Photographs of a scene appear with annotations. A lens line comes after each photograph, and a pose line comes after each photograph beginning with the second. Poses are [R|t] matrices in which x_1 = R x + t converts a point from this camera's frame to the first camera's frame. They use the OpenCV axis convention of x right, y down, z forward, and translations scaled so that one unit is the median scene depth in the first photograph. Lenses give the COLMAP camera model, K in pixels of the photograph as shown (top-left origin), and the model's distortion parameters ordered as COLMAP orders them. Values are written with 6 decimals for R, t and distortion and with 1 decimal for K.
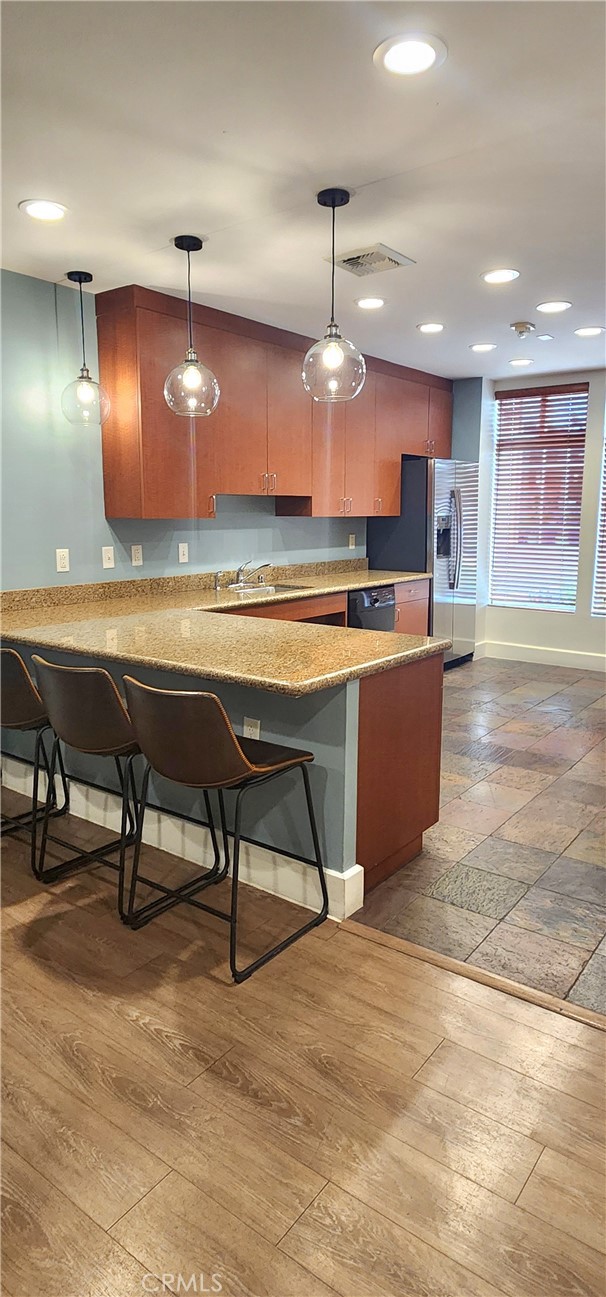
lens RADIAL K [[733.4, 0, 303.0], [0, 733.4, 648.5], [0, 0, 1]] dist [0.001024, 0.000380]
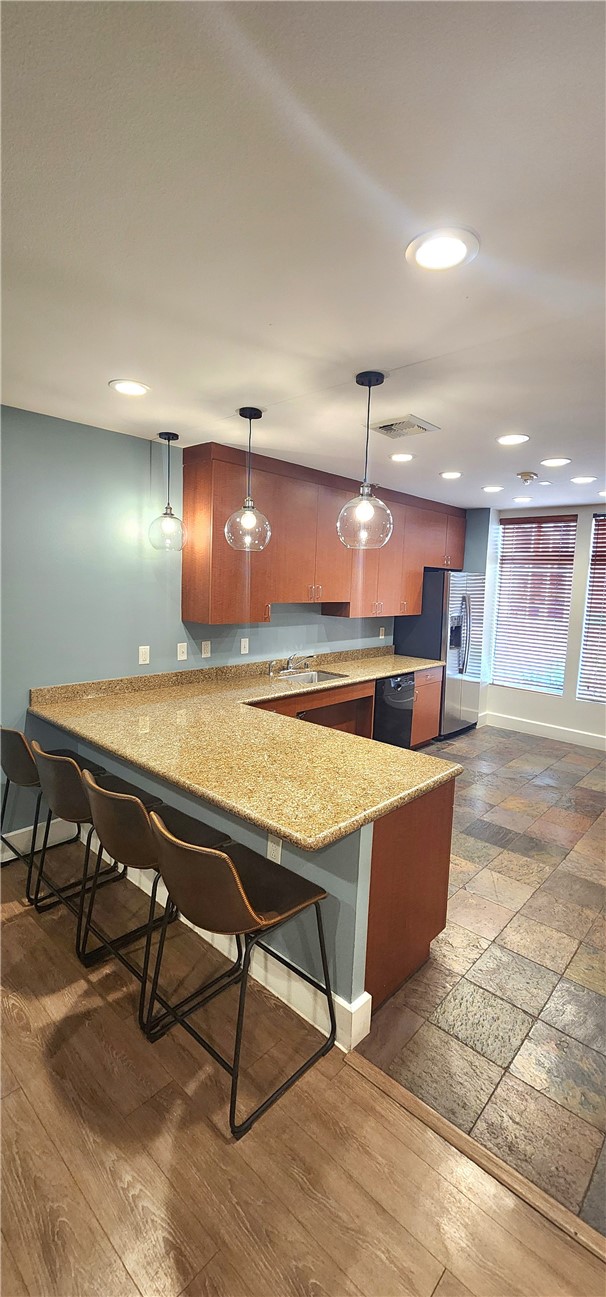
lens RADIAL K [[534.5, 0, 303.0], [0, 534.5, 648.5], [0, 0, 1]] dist [0.000210, -0.000122]
pose [[0.995475, 0.043528, -0.084465, 0.020429], [-0.049442, 0.996374, -0.069246, -0.099020], [0.081145, 0.073109, 0.994017, 0.144134]]
